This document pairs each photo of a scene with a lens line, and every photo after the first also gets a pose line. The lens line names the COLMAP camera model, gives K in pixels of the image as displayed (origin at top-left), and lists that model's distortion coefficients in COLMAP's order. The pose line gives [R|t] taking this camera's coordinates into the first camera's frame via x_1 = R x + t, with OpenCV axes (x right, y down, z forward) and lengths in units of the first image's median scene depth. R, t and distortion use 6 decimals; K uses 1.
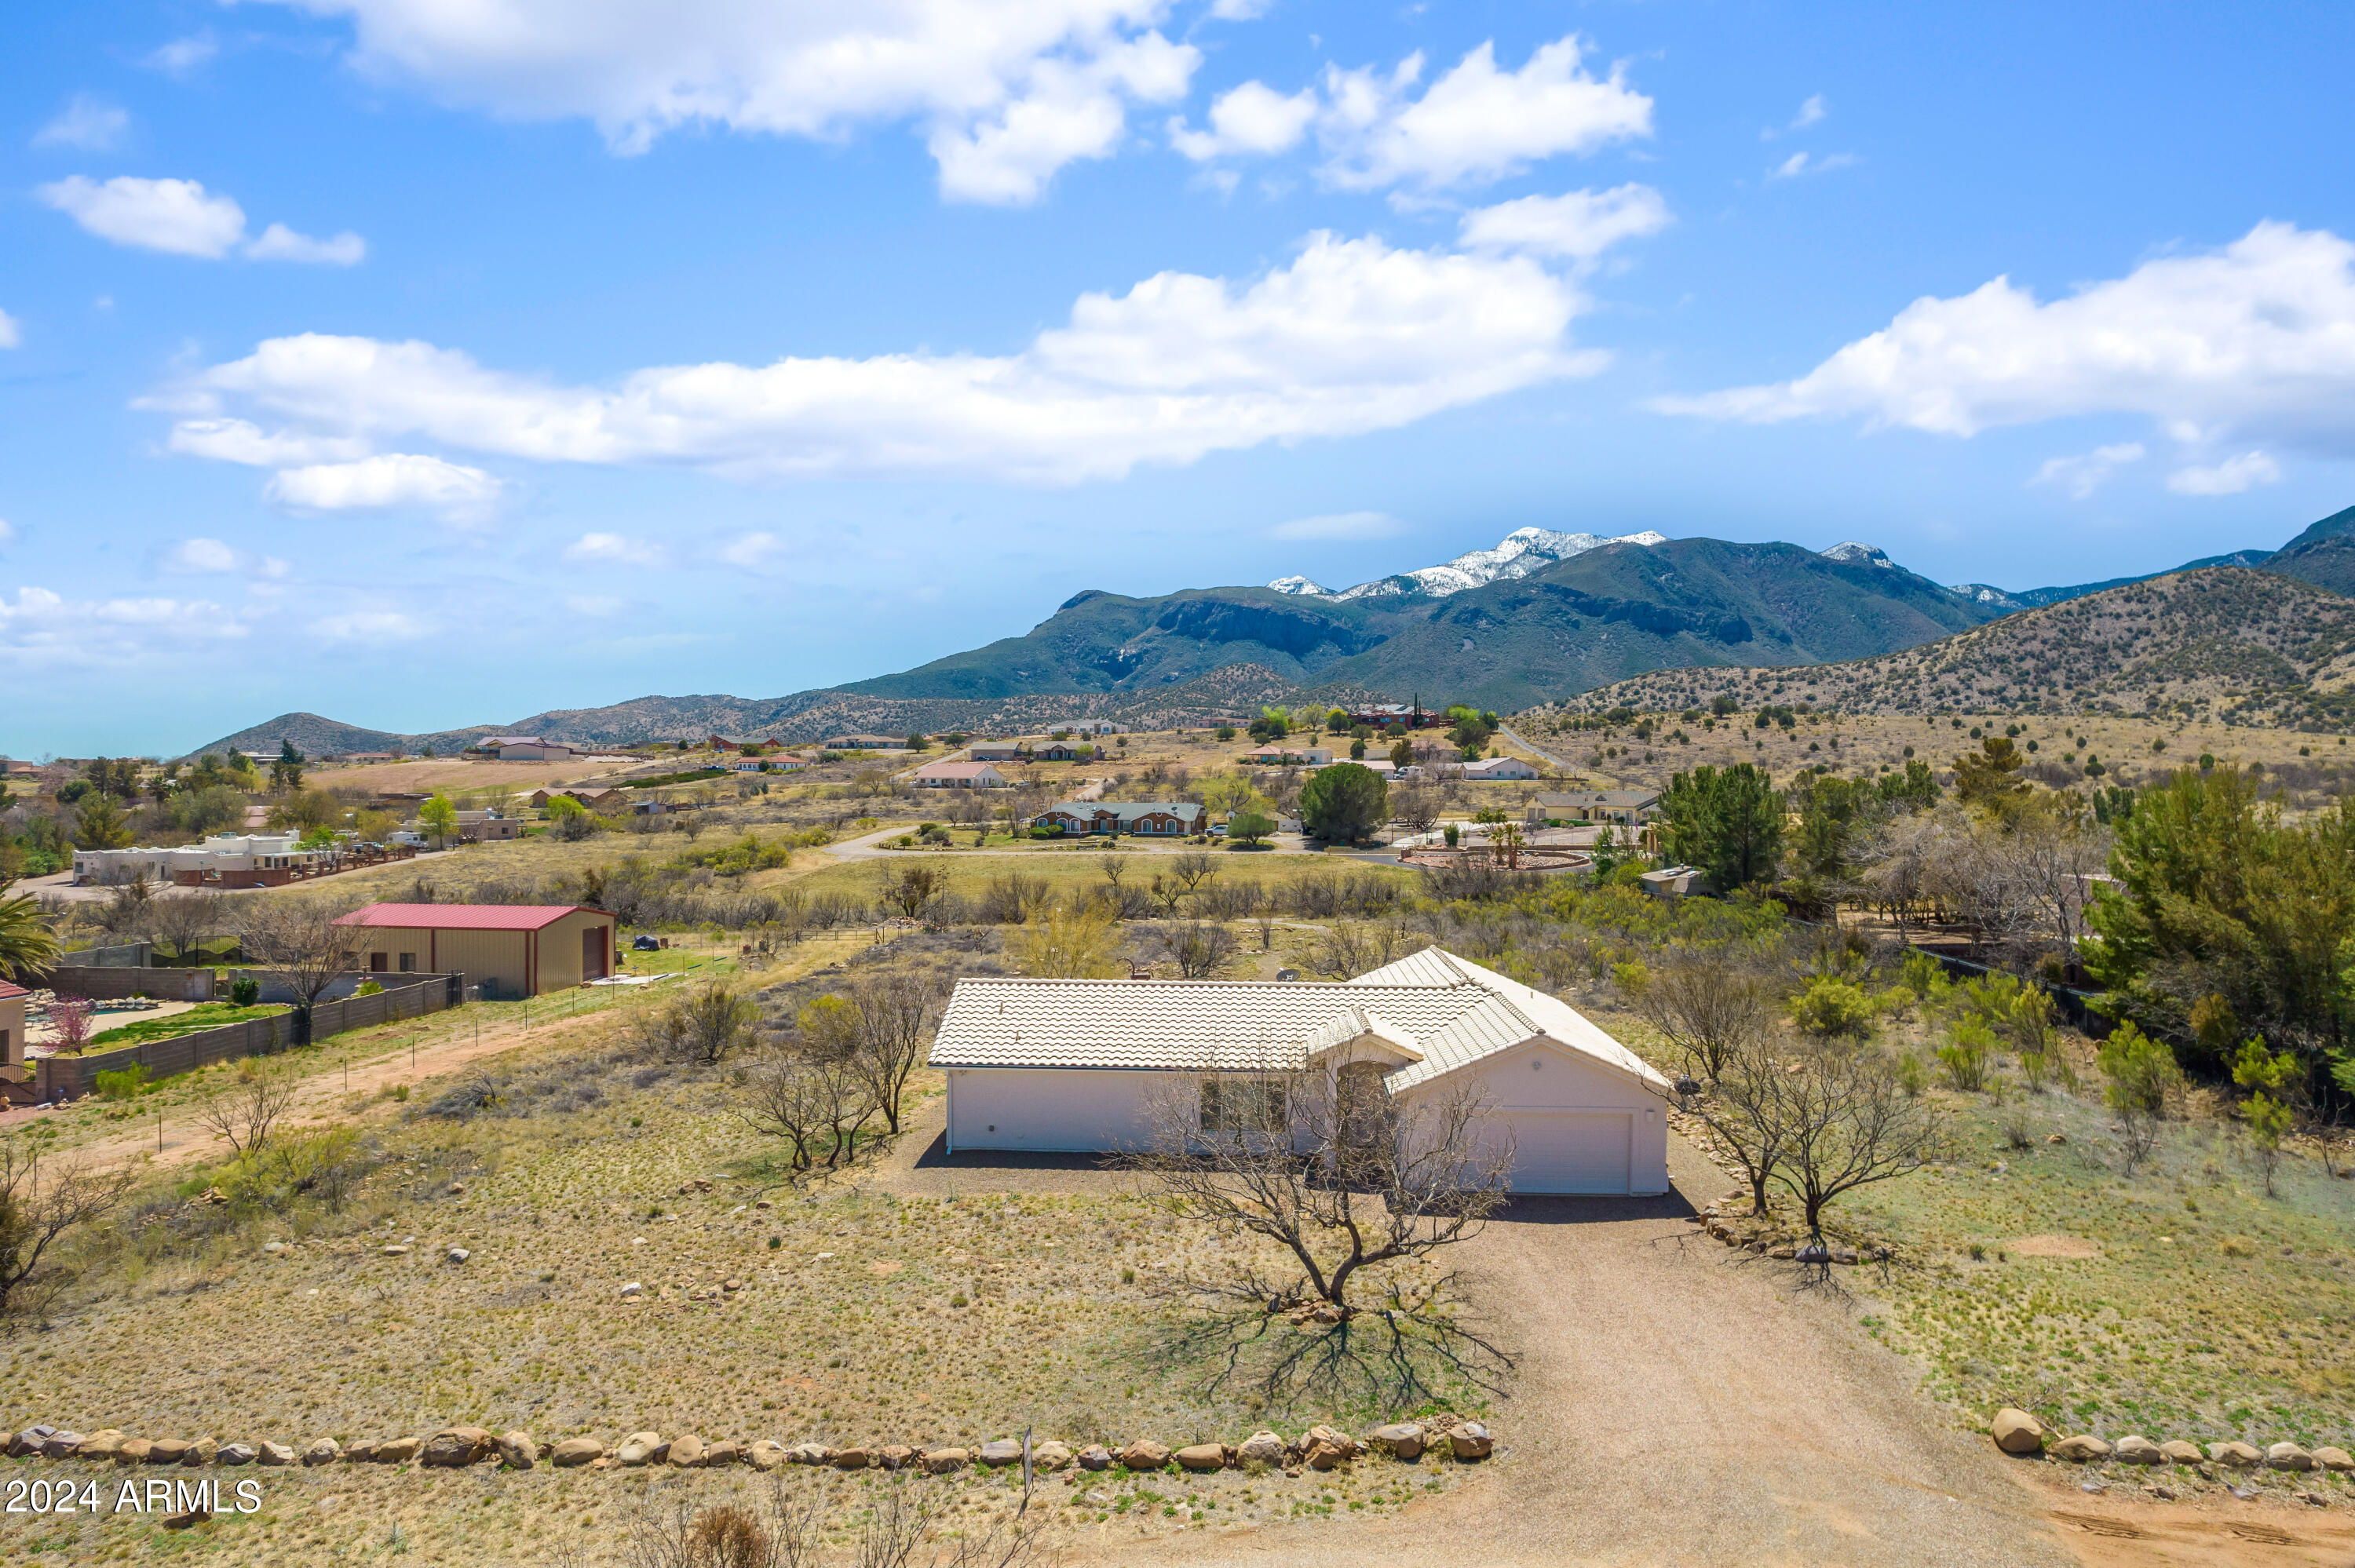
lens RADIAL K [[1511.3, 0, 1180.0], [0, 1511.3, 767.7], [0, 0, 1]] dist [-0.082899, 0.077012]
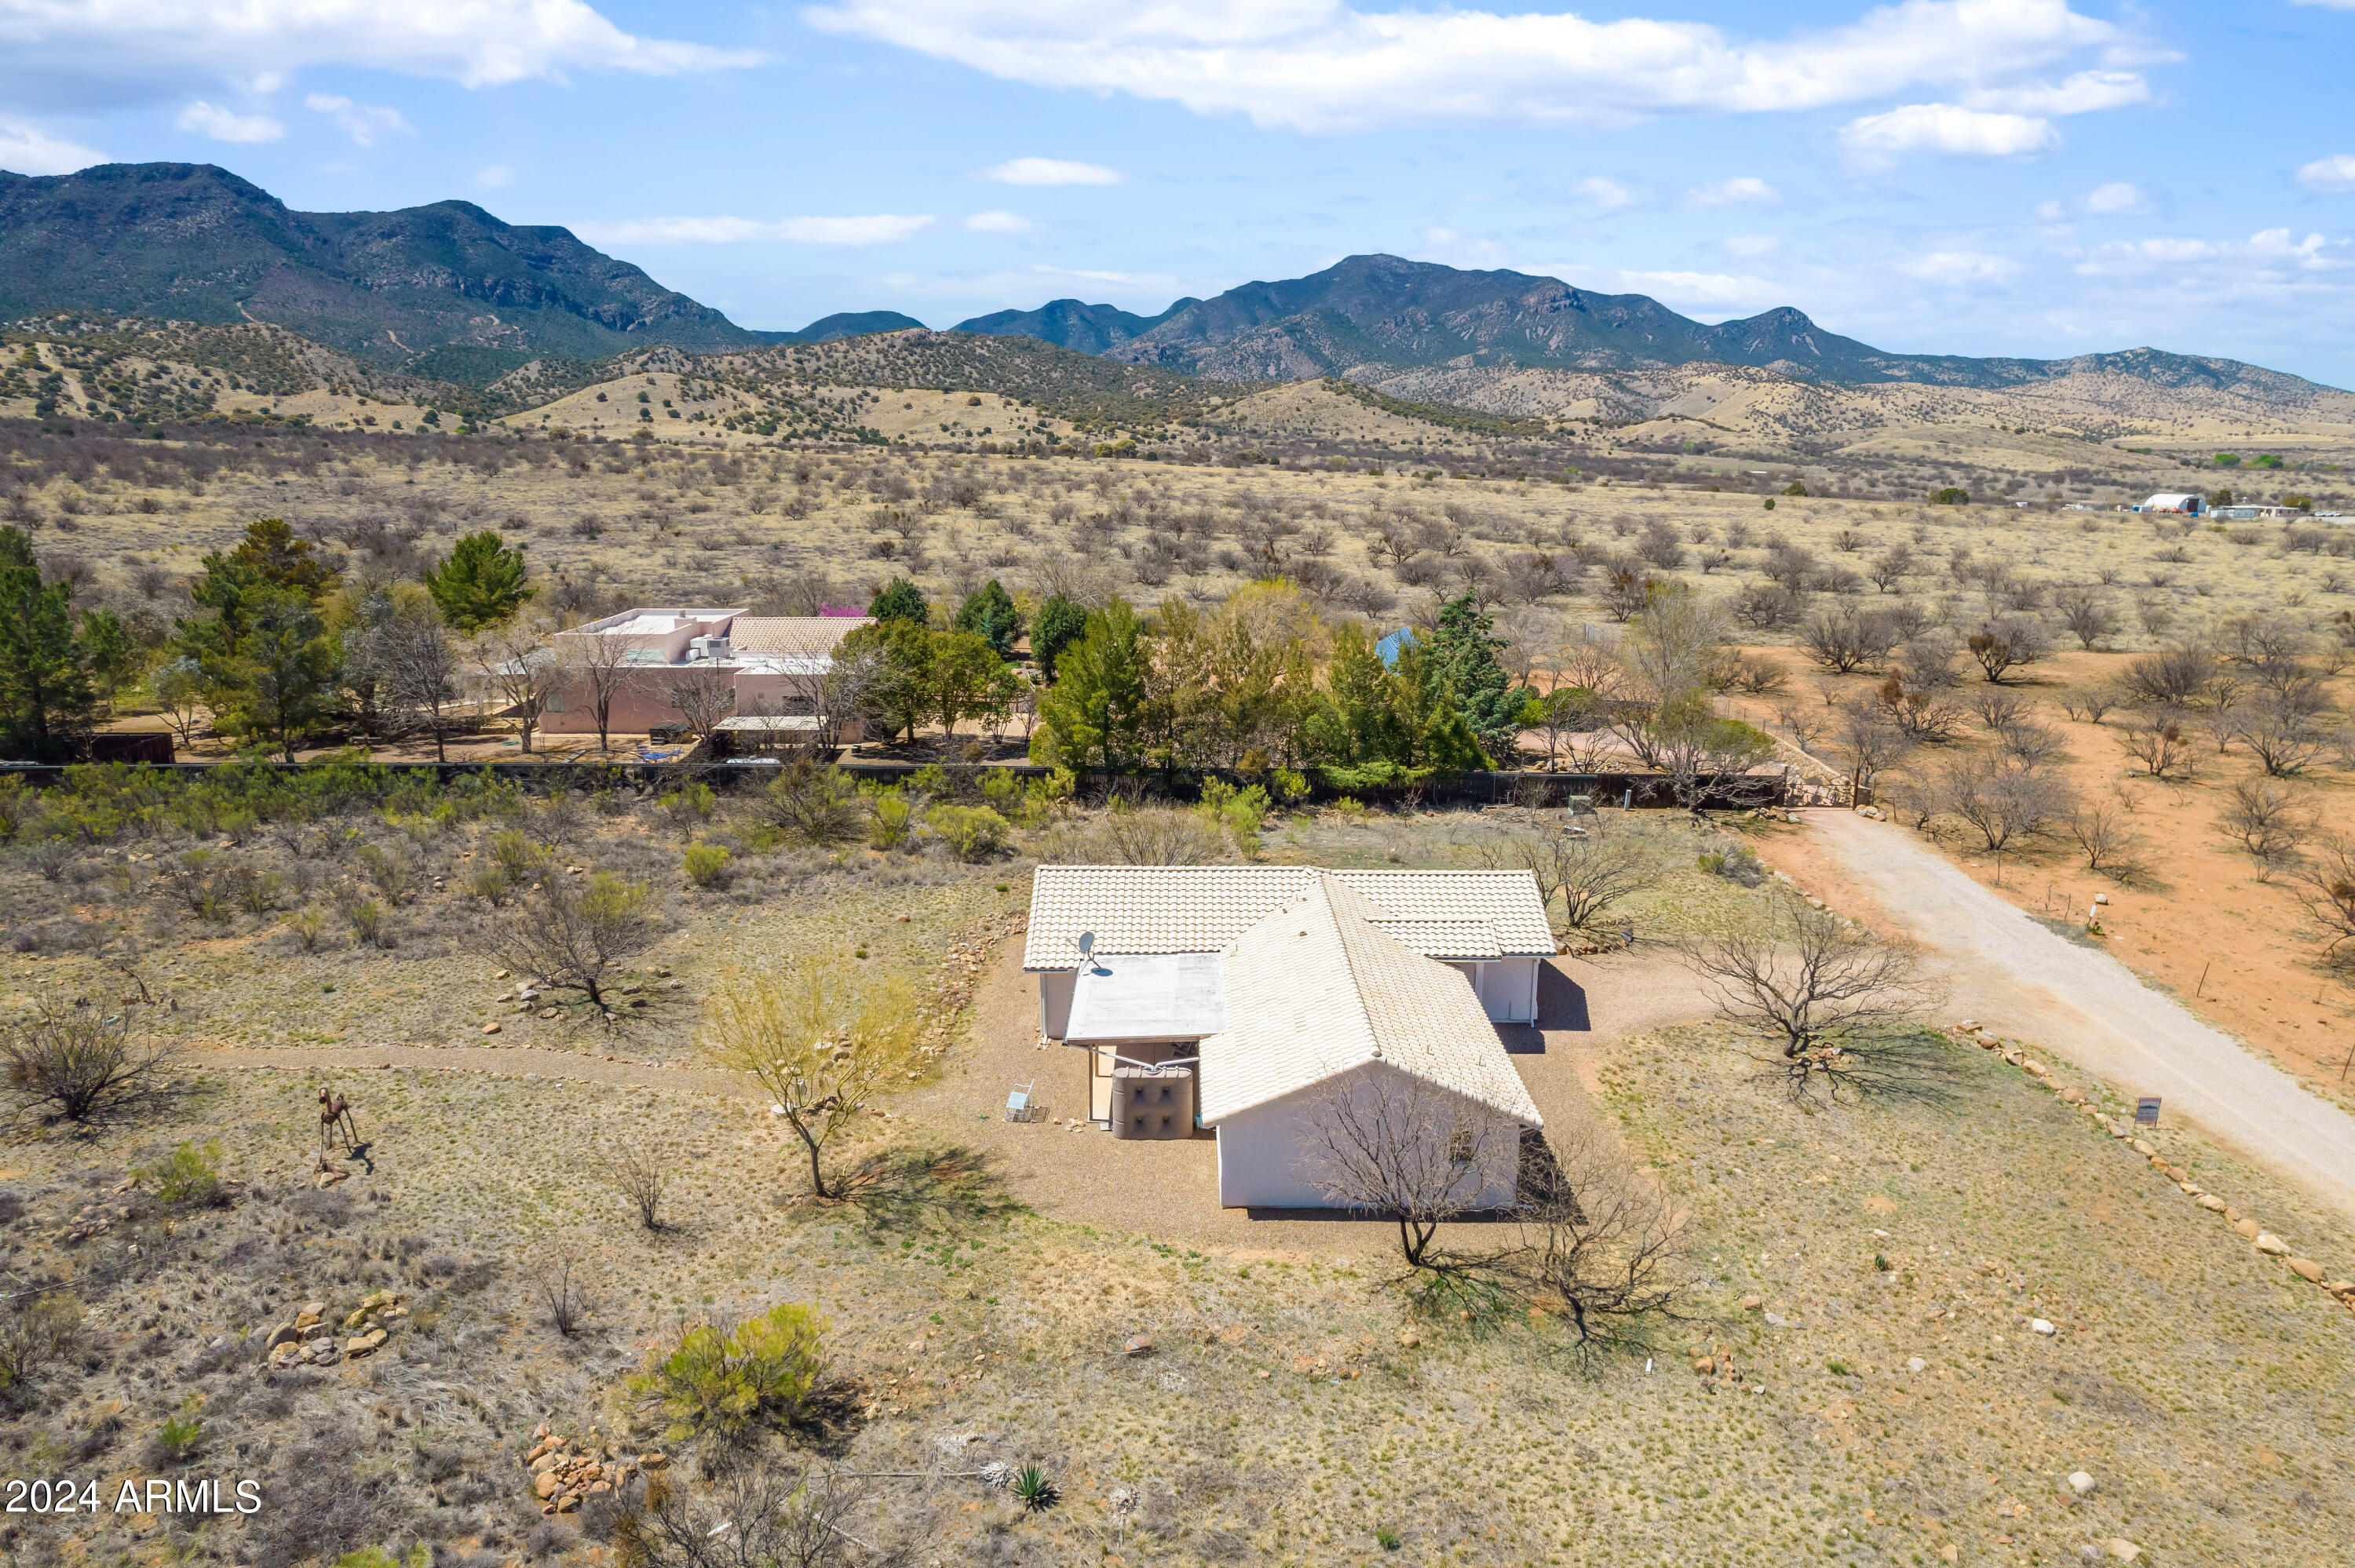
lens RADIAL K [[1507.7, 0, 1173.9], [0, 1507.7, 797.2], [0, 0, 1]] dist [-0.082535, 0.078647]
pose [[-0.063819, -0.235215, 0.969846, -0.071358], [-0.019256, 0.971936, 0.234455, -0.014150], [-0.997776, -0.003713, -0.066558, 0.095385]]
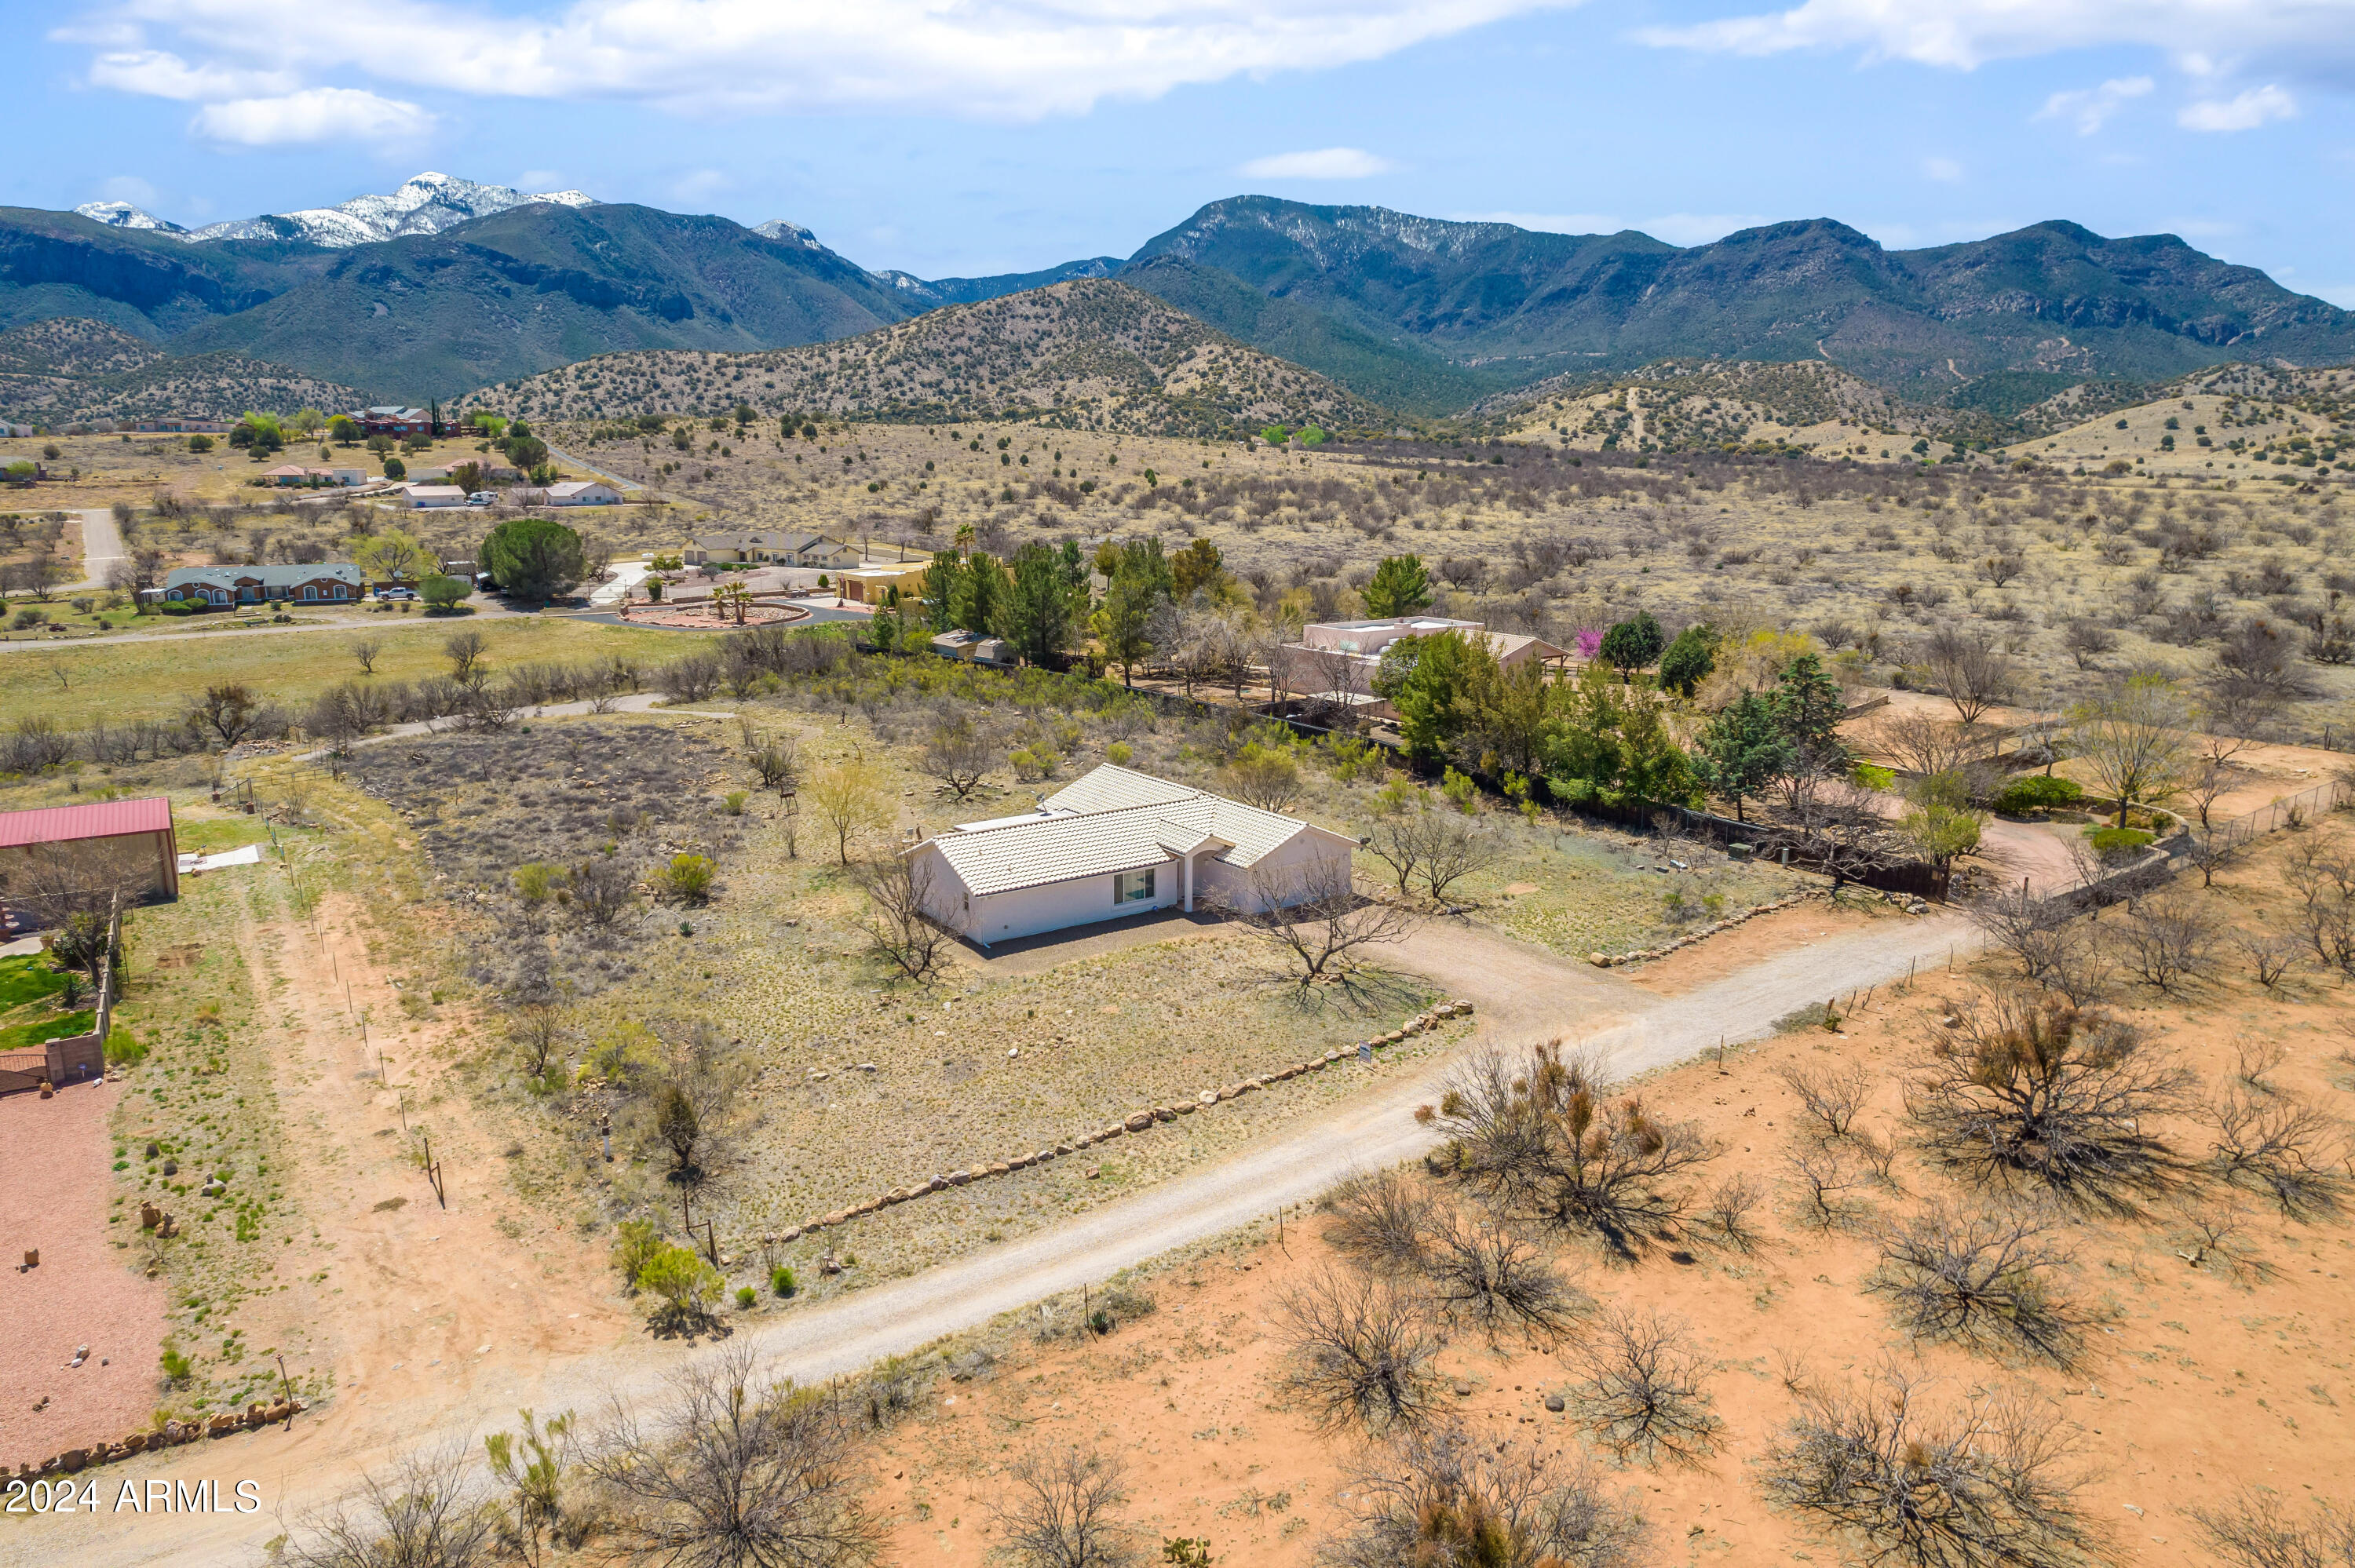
lens RADIAL K [[1519.9, 0, 1177.5], [0, 1519.9, 784.0], [0, 0, 1]] dist [-0.088372, 0.089207]
pose [[0.777238, -0.135105, 0.614530, -0.073067], [-0.005447, 0.975194, 0.221286, -0.020653], [-0.629183, -0.175339, 0.757222, -0.024653]]
